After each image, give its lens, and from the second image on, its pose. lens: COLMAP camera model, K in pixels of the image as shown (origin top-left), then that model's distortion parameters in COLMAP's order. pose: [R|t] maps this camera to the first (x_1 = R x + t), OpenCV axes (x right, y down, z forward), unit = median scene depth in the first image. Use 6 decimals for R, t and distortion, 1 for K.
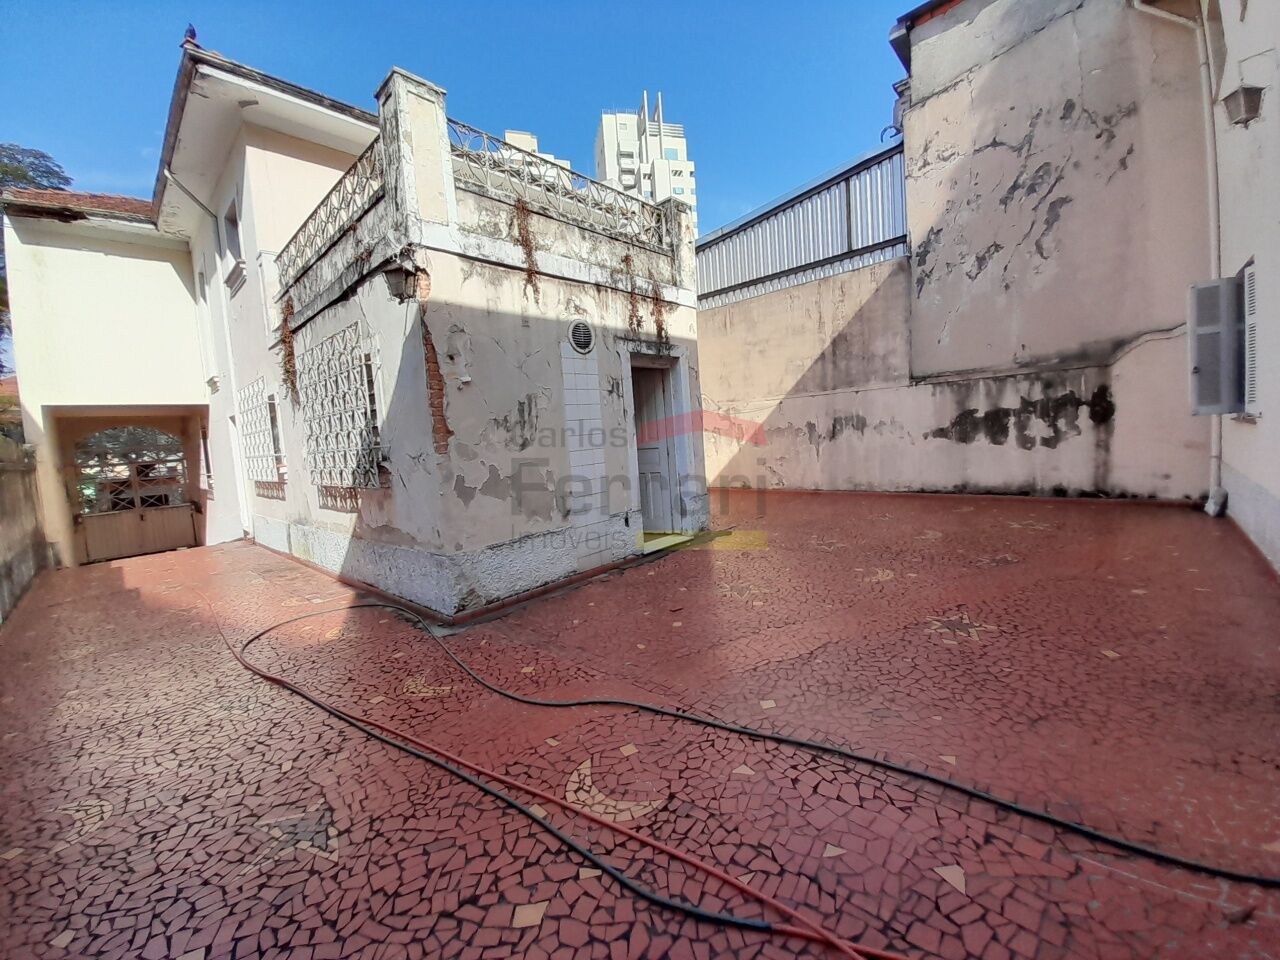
lens RADIAL K [[502.2, 0, 652.7], [0, 502.2, 465.1], [0, 0, 1]] dist [0.028274, -0.019907]
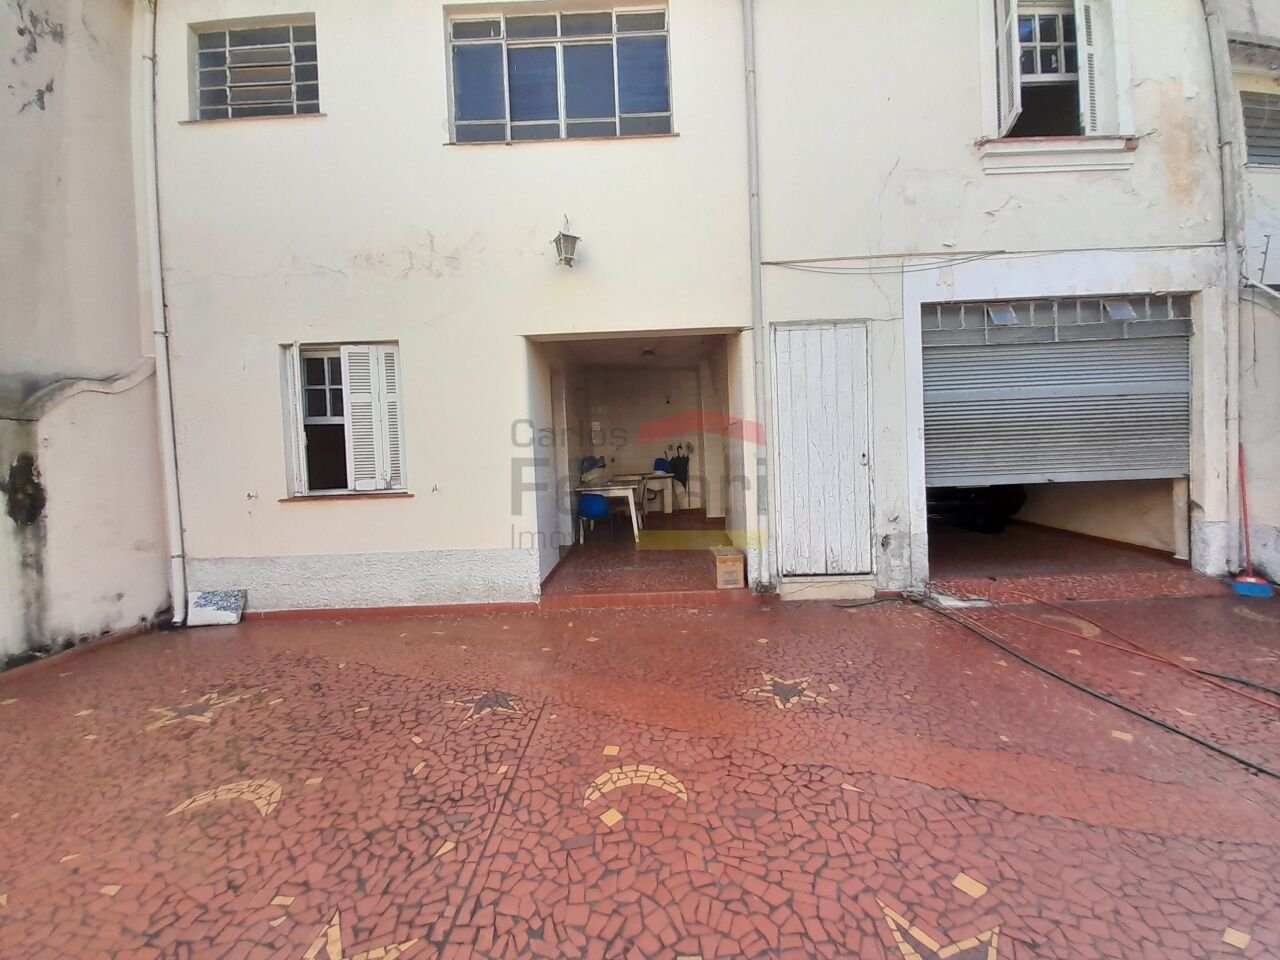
lens RADIAL K [[502.2, 0, 652.7], [0, 502.2, 465.1], [0, 0, 1]] dist [0.028274, -0.019907]
pose [[-0.670956, 0.073322, 0.737863, 0.036536], [0.133614, 0.990766, 0.023045, -0.077902], [-0.729360, 0.114050, -0.674557, 1.001356]]
